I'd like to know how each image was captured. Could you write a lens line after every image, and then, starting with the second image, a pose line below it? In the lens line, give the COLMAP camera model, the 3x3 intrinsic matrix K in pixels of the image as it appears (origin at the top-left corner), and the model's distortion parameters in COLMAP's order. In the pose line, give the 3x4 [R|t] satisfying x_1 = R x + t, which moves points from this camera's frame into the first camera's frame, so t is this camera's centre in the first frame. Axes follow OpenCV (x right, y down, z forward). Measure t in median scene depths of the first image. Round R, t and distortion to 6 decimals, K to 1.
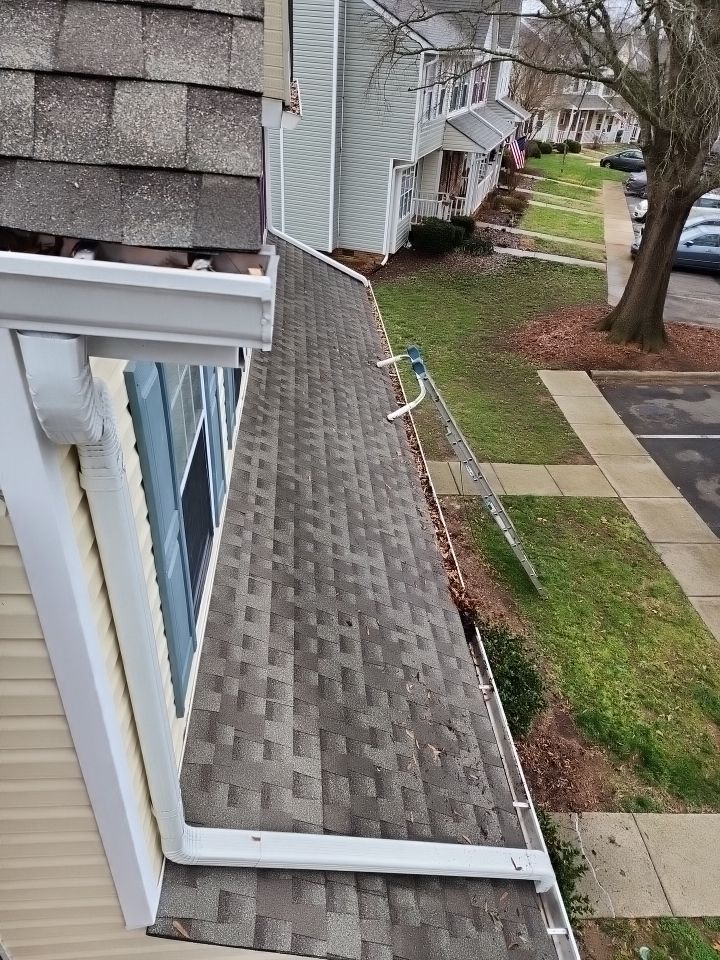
lens RADIAL K [[631.9, 0, 360.0], [0, 631.9, 480.0], [0, 0, 1]] dist [0.093004, -0.085320]
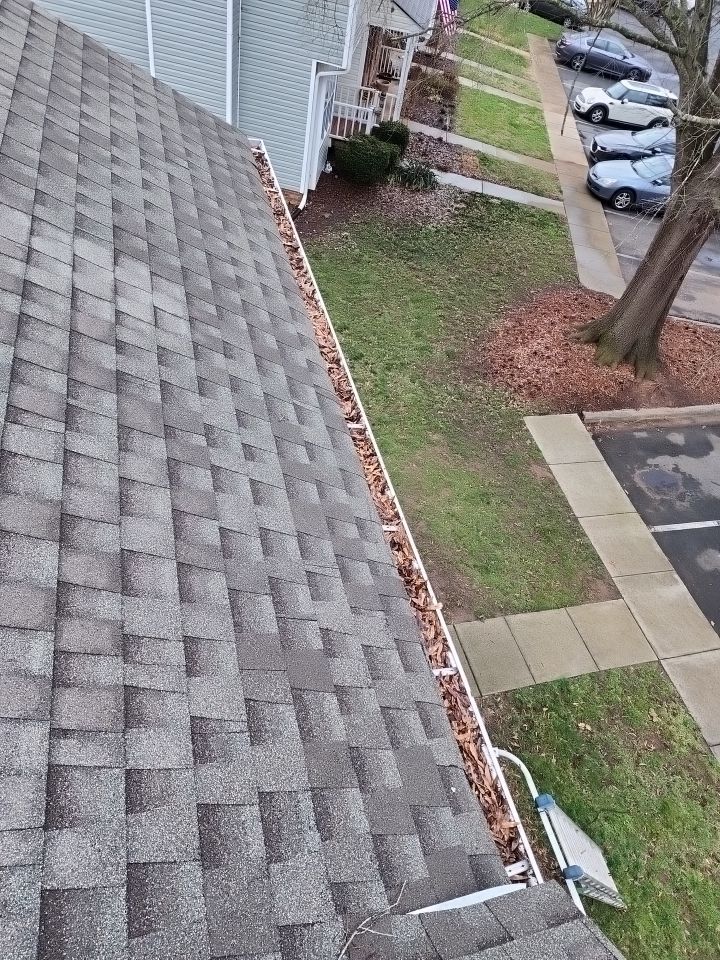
lens RADIAL K [[631.9, 0, 360.0], [0, 631.9, 480.0], [0, 0, 1]] dist [0.093004, -0.085320]
pose [[0.979728, -0.056233, 0.192279, -0.079907], [0.006565, 0.968293, 0.249732, -0.289725], [-0.200226, -0.243407, 0.949032, 0.257729]]
